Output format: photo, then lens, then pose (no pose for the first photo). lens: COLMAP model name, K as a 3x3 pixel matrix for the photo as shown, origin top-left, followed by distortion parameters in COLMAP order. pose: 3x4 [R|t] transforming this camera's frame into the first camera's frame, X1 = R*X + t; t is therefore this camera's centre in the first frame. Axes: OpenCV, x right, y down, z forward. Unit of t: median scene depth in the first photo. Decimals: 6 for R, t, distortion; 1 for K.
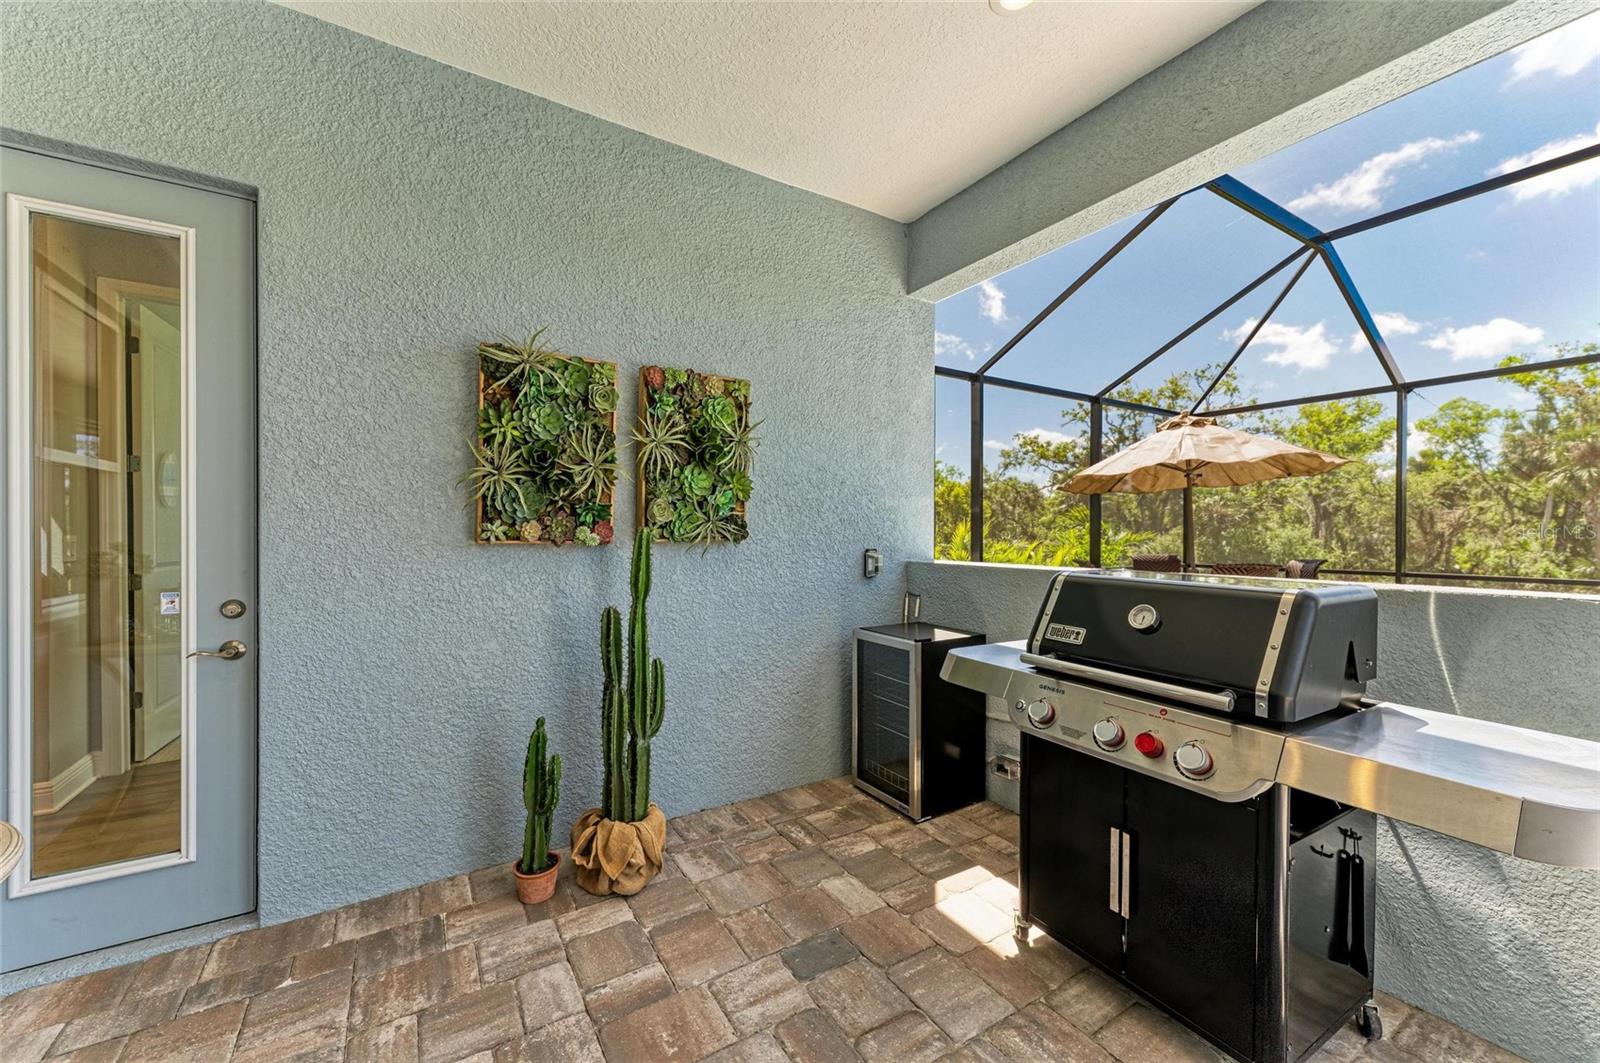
lens RADIAL K [[622.0, 0, 804.4], [0, 622.0, 535.5], [0, 0, 1]] dist [0.010493, 0.000071]
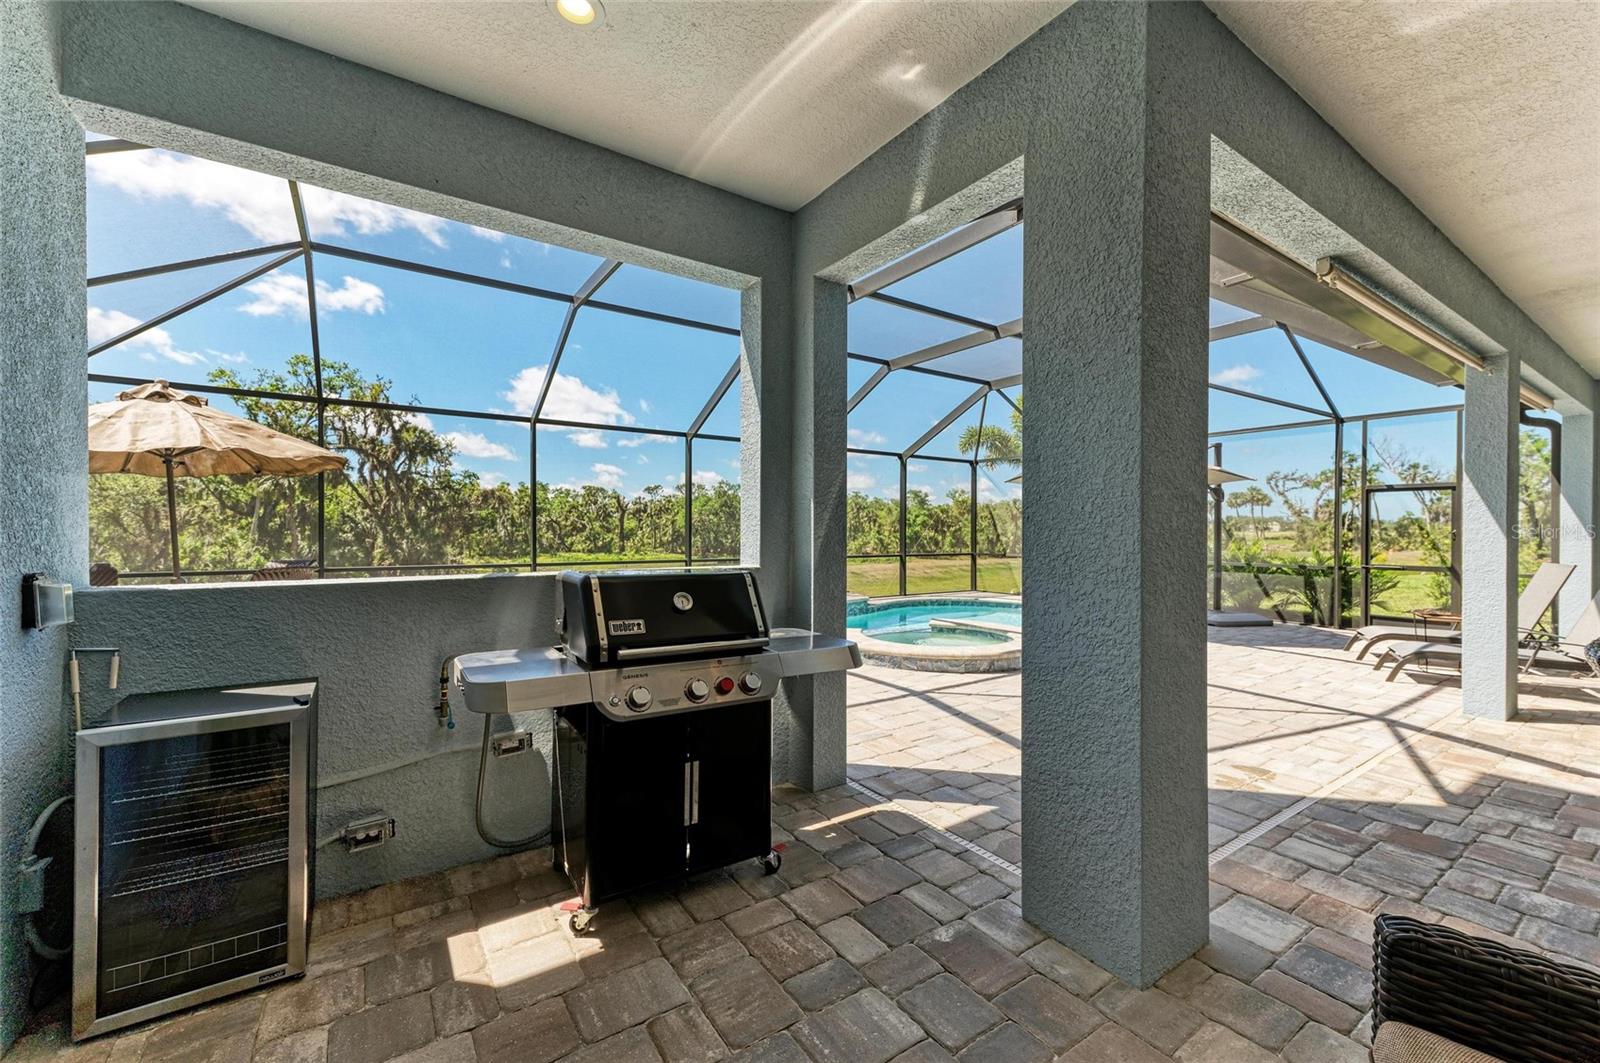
lens RADIAL K [[641.2, 0, 800.0], [0, 641.2, 531.5], [0, 0, 1]] dist [0.014903, -0.000037]
pose [[-0.032431, -0.000648, 0.999474, -0.456264], [0.001900, 0.999998, 0.000710, -0.011639], [-0.999472, 0.001922, -0.032430, 0.421952]]
